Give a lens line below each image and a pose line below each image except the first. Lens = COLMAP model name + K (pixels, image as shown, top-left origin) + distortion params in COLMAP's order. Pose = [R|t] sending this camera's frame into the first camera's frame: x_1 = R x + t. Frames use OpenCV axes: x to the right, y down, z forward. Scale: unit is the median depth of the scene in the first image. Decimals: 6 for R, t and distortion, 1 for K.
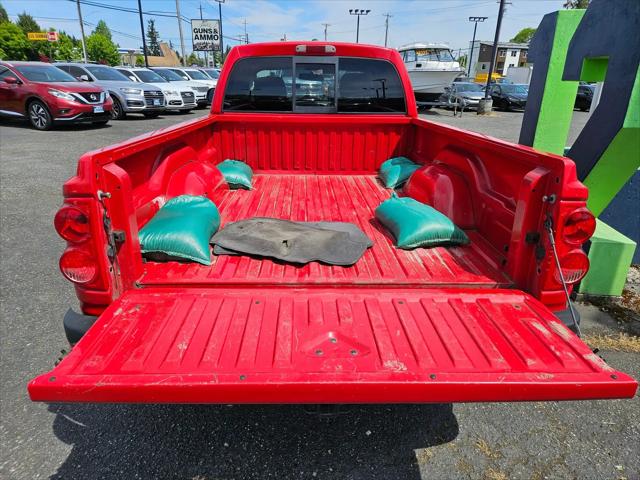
lens RADIAL K [[430.4, 0, 316.5], [0, 430.4, 247.0], [0, 0, 1]] dist [0.020132, -0.002991]
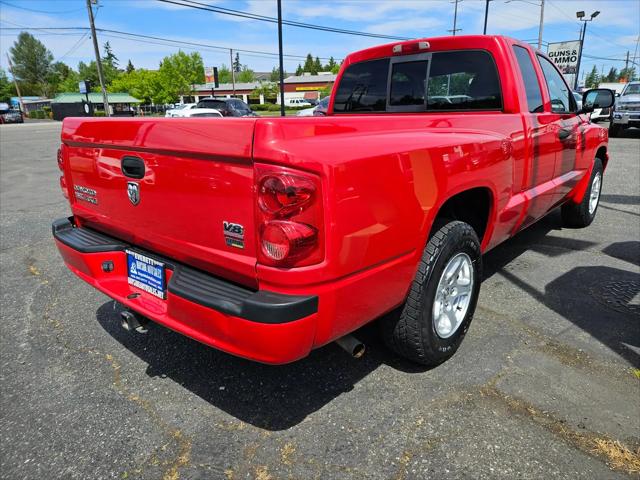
lens RADIAL K [[433.5, 0, 320.0], [0, 433.5, 240.0], [0, 0, 1]] dist [0.008438, -0.003525]
pose [[0.731180, 0.167028, -0.661421, 0.167047], [-0.217434, 0.976056, 0.006116, 0.002704], [0.646605, 0.139344, 0.749990, 0.053688]]
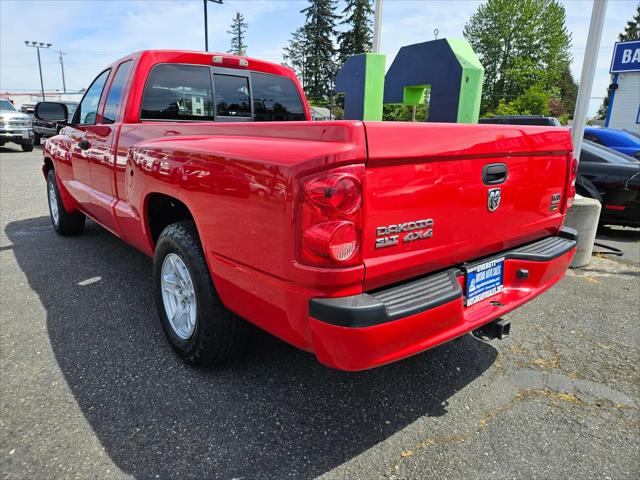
lens RADIAL K [[433.5, 0, 320.0], [0, 433.5, 240.0], [0, 0, 1]] dist [0.008438, -0.003525]
pose [[0.785516, -0.149293, 0.600563, -0.147897], [0.211873, 0.976694, -0.034328, 0.008271], [-0.581441, 0.154209, 0.798840, 0.038697]]
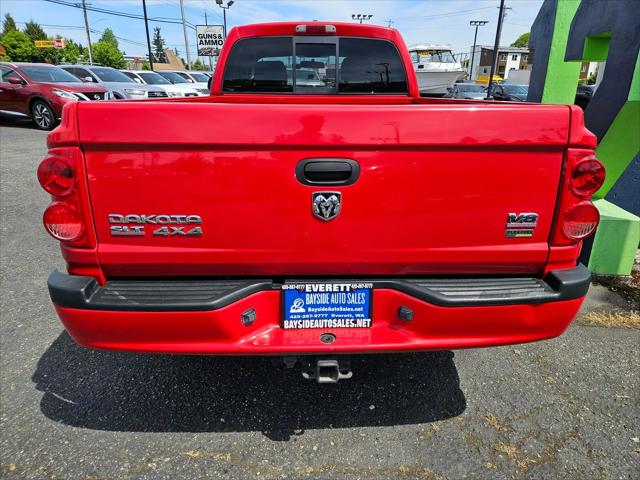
lens RADIAL K [[430.1, 0, 322.5], [0, 430.1, 237.7], [0, 0, 1]] dist [0.018158, 0.001159]
pose [[0.999961, -0.008548, 0.001994, 0.002239], [0.008604, 0.999529, -0.029458, 0.014697], [-0.001741, 0.029474, 0.999564, 0.006452]]
